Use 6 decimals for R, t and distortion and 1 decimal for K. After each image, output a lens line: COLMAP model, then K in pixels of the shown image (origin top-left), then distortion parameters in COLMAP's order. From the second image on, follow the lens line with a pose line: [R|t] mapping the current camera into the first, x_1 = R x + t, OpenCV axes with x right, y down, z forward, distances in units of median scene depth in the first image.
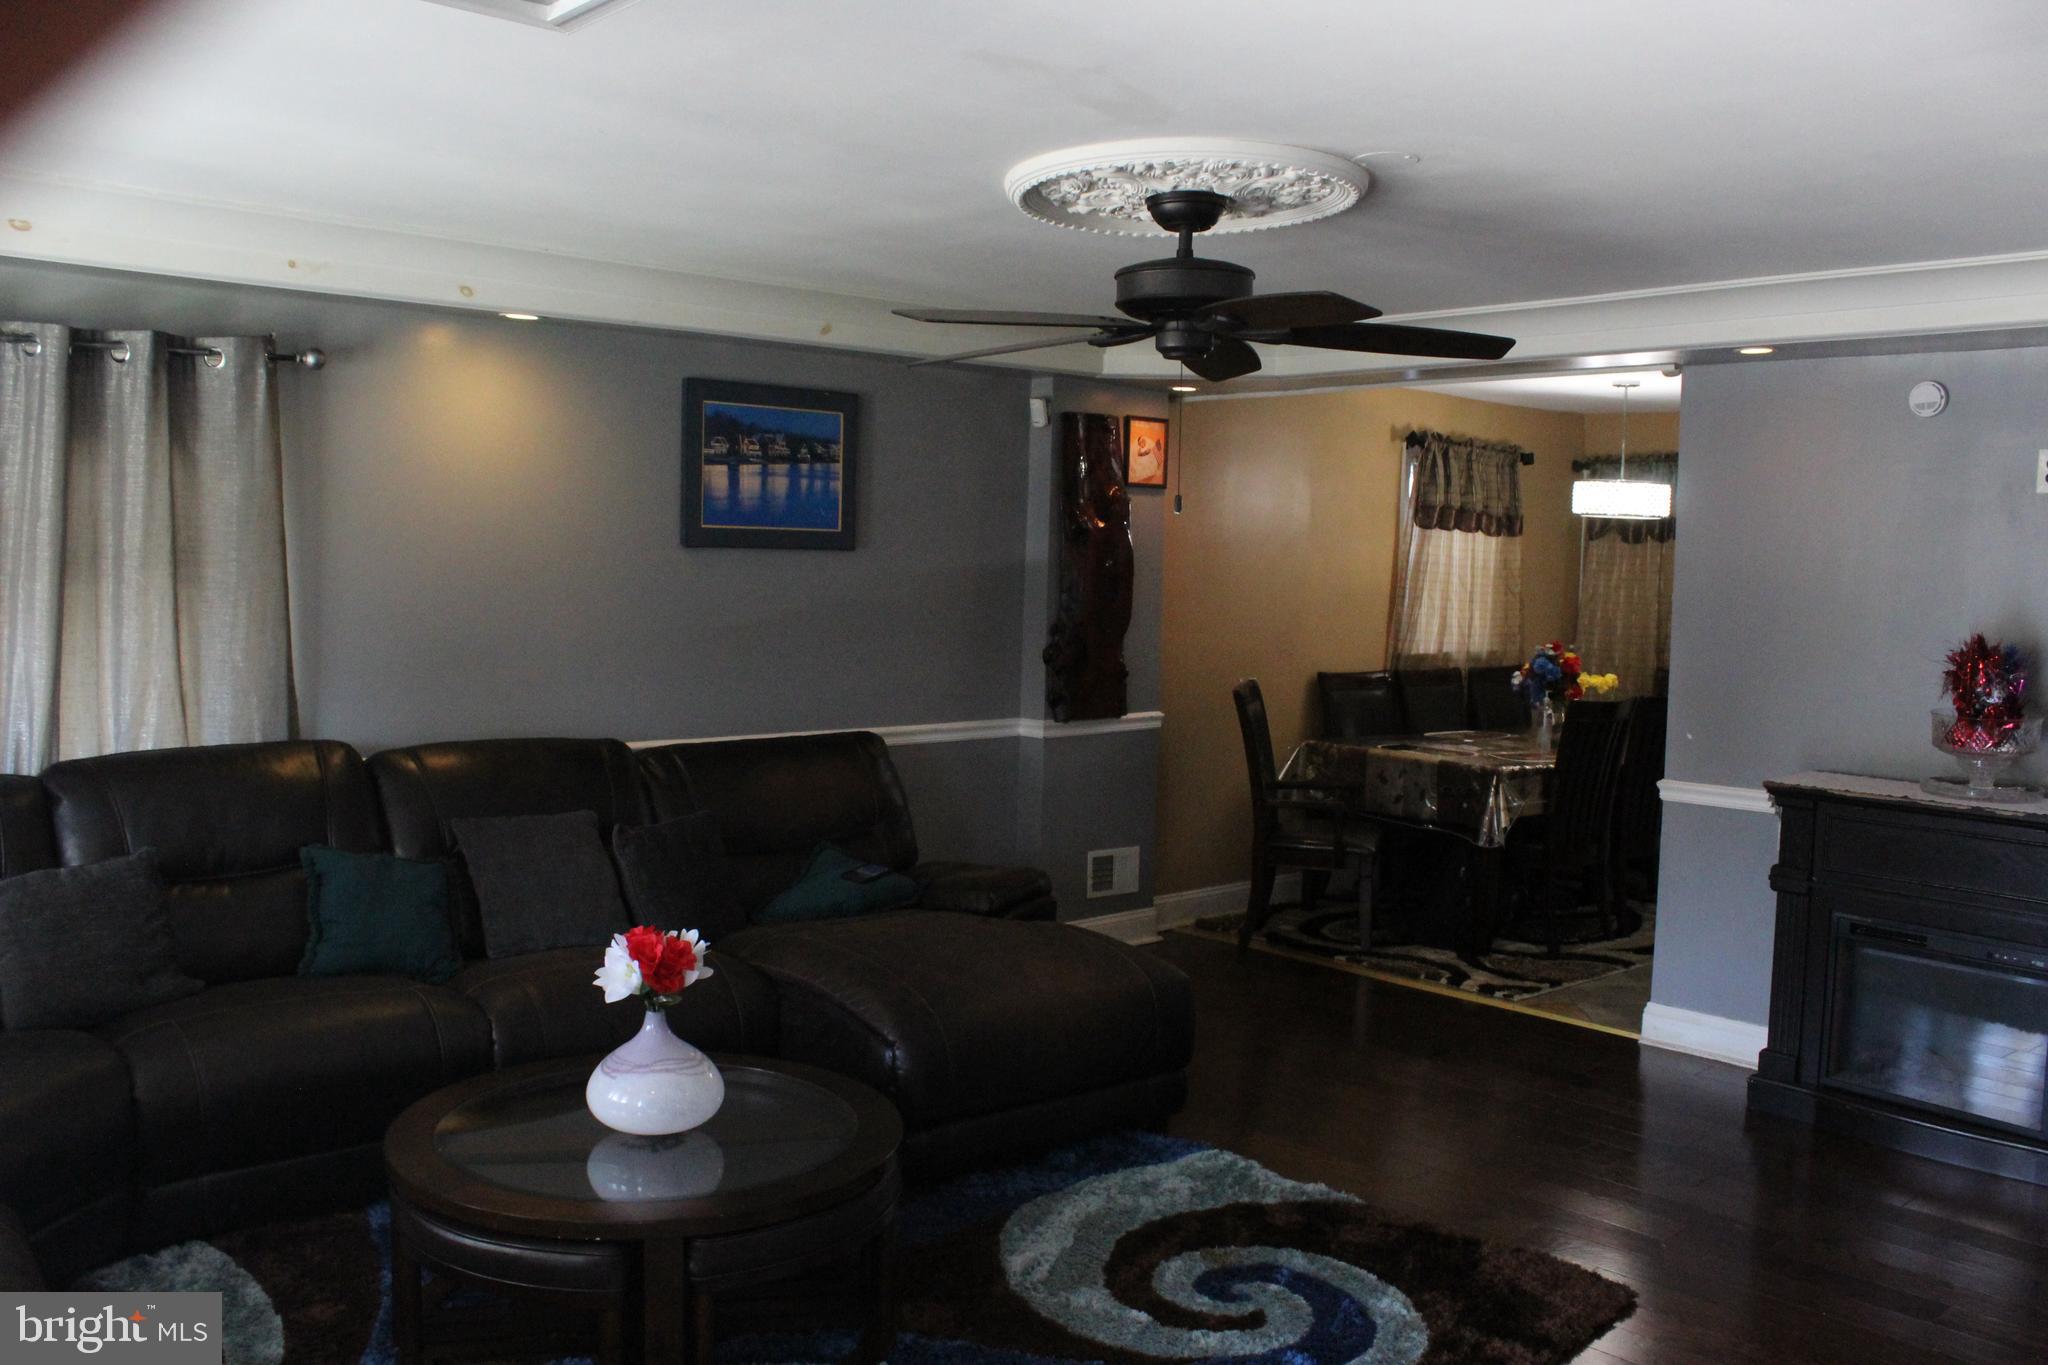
lens RADIAL K [[1722.8, 0, 973.2], [0, 1722.8, 729.6], [0, 0, 1]] dist [-0.133471, 0.077872]
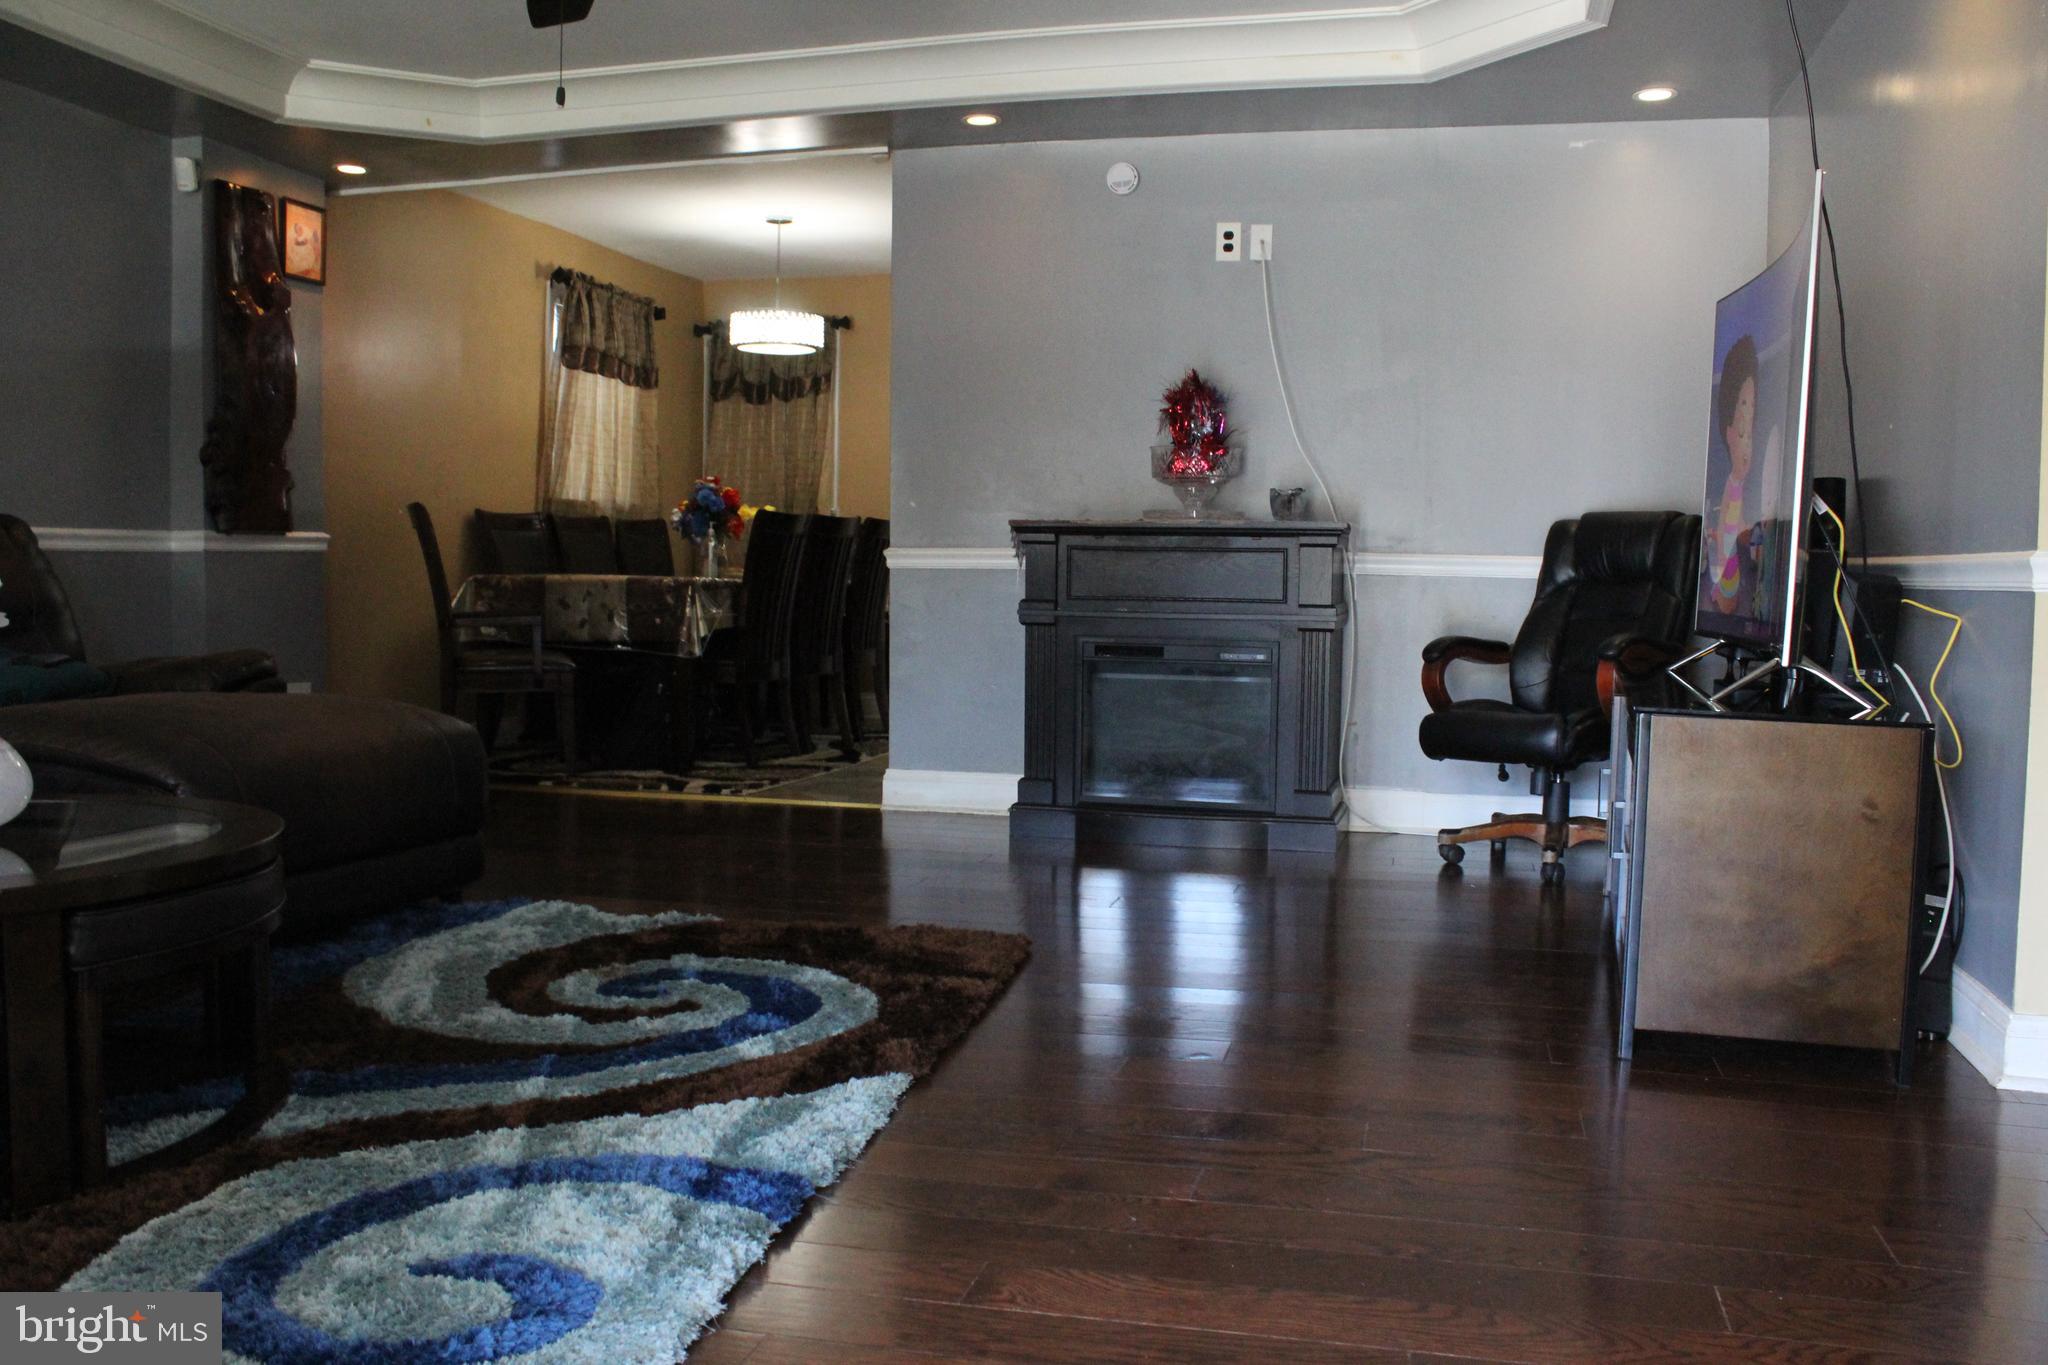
lens RADIAL K [[1722.8, 0, 1023.2], [0, 1722.8, 678.1], [0, 0, 1]] dist [-0.133471, 0.077872]
pose [[0.826821, -0.045385, 0.560632, -0.087319], [0.056097, 0.998423, -0.001906, 0.087492], [-0.559661, 0.033025, 0.828063, 0.067712]]
